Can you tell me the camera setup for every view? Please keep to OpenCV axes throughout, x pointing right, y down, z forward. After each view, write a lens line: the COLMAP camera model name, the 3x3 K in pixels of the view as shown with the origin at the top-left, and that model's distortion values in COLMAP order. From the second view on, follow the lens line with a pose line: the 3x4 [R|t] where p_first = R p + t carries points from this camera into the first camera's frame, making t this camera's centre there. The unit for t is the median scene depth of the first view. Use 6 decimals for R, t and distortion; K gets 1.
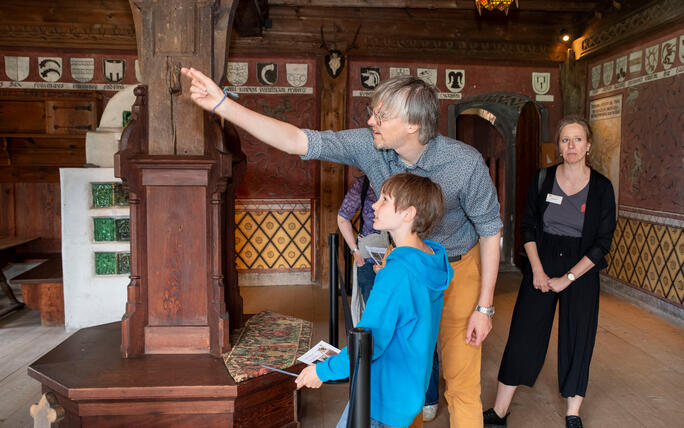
lens RADIAL K [[645.6, 0, 342.0], [0, 645.6, 214.0], [0, 0, 1]] dist [0.069967, 0.001014]
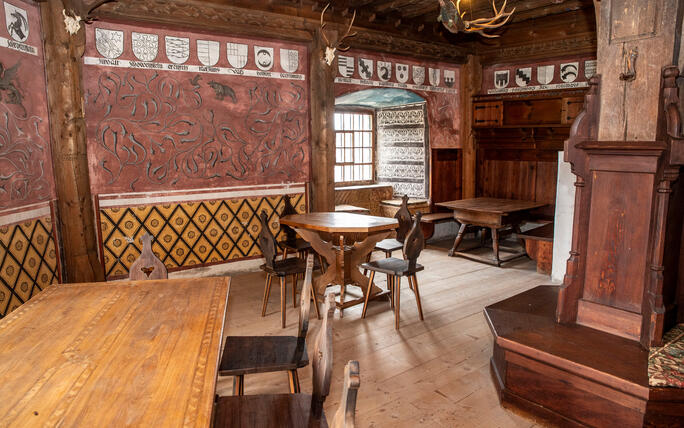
lens RADIAL K [[480.1, 0, 342.0], [0, 480.1, 214.0], [0, 0, 1]] dist [-0.110001, 0.098517]
pose [[0.606336, 0.114727, -0.786889, 0.059393], [-0.061790, 0.993343, 0.097216, -0.021459], [0.792805, -0.010324, 0.609389, 0.206256]]
